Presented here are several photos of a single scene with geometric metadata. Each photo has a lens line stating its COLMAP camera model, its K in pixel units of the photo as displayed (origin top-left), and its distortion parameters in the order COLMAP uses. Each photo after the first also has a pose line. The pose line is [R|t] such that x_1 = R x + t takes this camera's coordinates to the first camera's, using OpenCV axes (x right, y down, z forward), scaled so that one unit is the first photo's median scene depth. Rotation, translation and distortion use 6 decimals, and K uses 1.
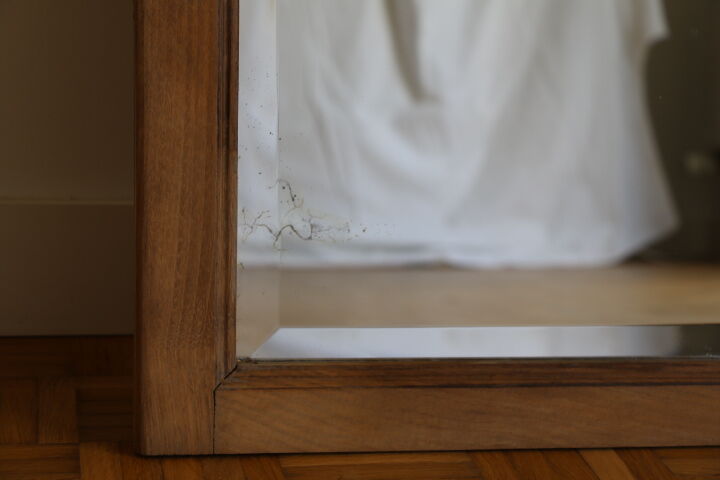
lens RADIAL K [[1809.4, 0, 362.4], [0, 1809.4, 240.5], [0, 0, 1]] dist [0.140620, 0.000000]
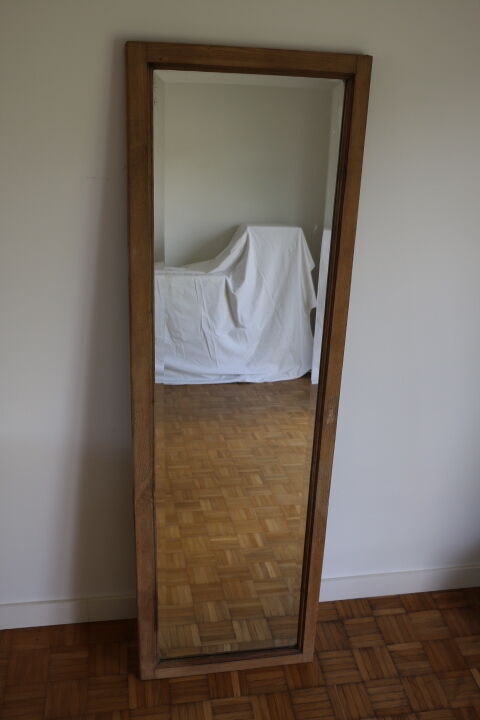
lens RADIAL K [[684.6, 0, 244.6], [0, 684.6, 364.9], [0, 0, 1]] dist [-0.019848, 0.000000]
pose [[0.999841, 0.014998, 0.009696, 0.129593], [-0.016857, 0.971862, 0.234945, -1.129880], [-0.005899, -0.235071, 0.971960, -0.599583]]
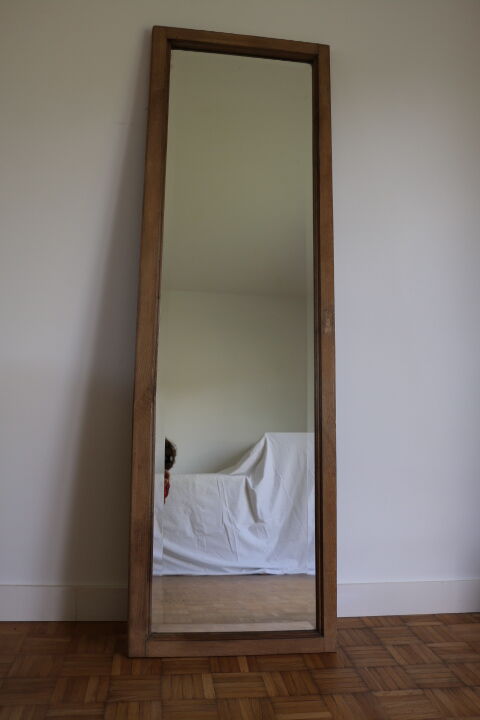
lens RADIAL K [[607.0, 0, 242.1], [0, 607.0, 363.0], [0, 0, 1]] dist [-0.093255, 0.053326]
pose [[0.999185, -0.015510, -0.037267, 0.192506], [0.003844, 0.955599, -0.294646, -0.119244], [0.040183, 0.294263, 0.954879, -0.462845]]
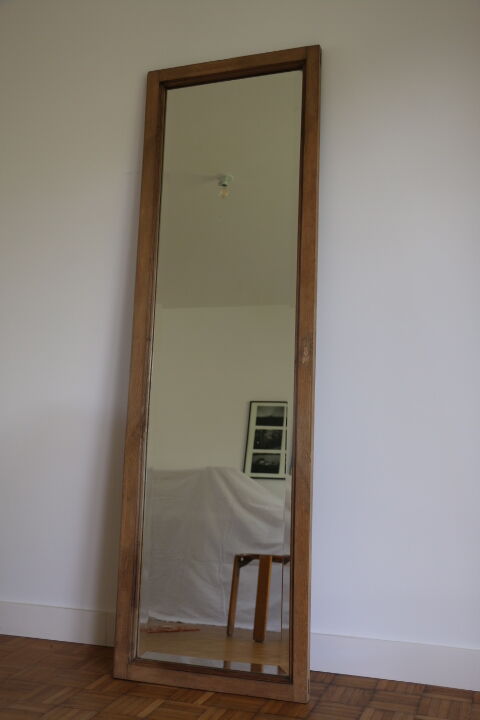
lens RADIAL K [[784.8, 0, 242.3], [0, 784.8, 372.3], [0, 0, 1]] dist [0.032422, 0.000000]
pose [[0.865081, -0.069259, -0.496827, 1.123052], [-0.089894, 0.952986, -0.289374, -0.061590], [0.493511, 0.294994, 0.818184, -0.622552]]
